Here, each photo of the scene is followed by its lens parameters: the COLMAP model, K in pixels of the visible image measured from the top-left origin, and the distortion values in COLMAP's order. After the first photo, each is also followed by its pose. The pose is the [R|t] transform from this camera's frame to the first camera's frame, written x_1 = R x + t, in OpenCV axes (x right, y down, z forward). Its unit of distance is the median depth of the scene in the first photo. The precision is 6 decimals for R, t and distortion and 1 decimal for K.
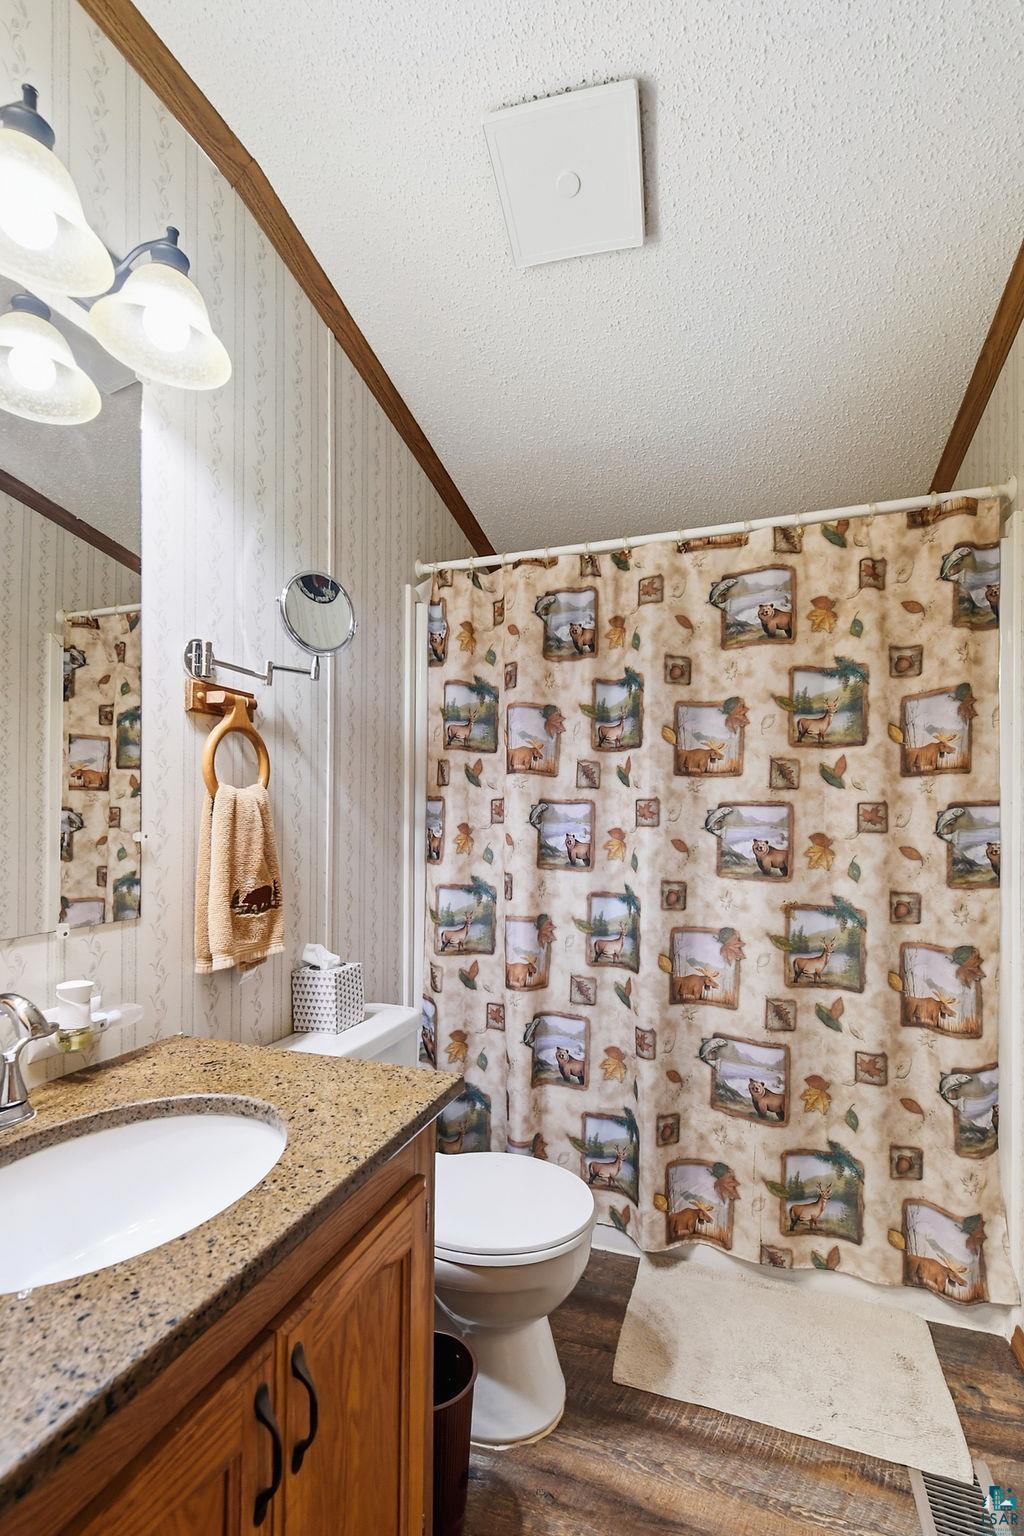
lens RADIAL K [[678.9, 0, 555.3], [0, 678.9, 816.1], [0, 0, 1]] dist [0.001176, -0.001084]
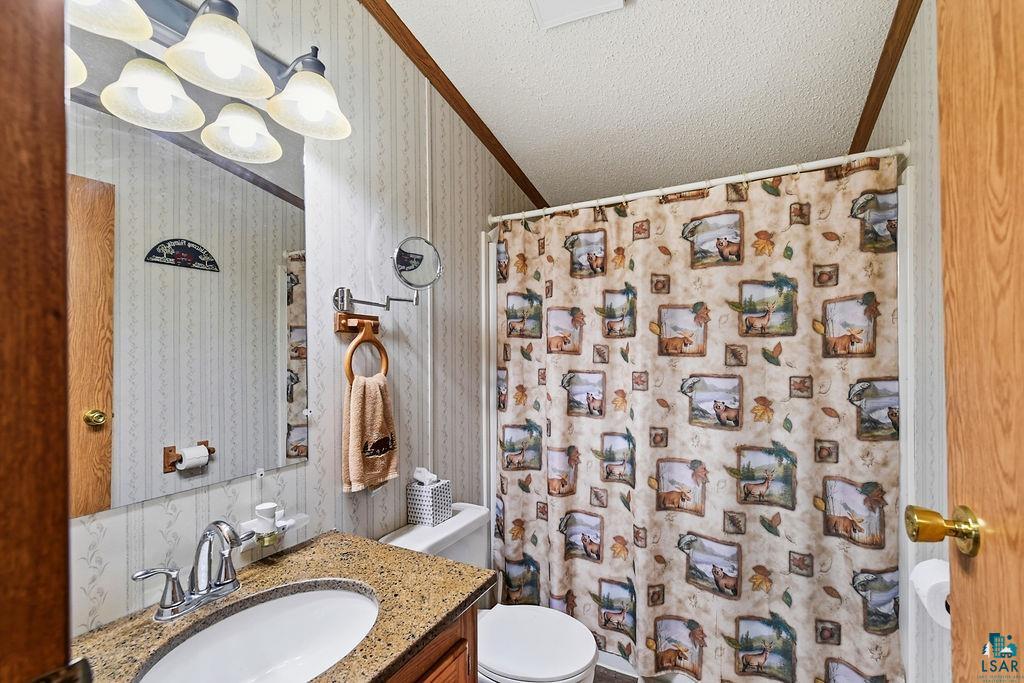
lens RADIAL K [[452.6, 0, 554.7], [0, 452.6, 346.3], [0, 0, 1]] dist [0.001176, -0.001084]
pose [[0.989967, -0.004789, -0.141221, 0.093163], [0.005895, 0.999955, 0.007417, -0.090000], [0.141179, -0.008175, 0.989950, 0.000406]]
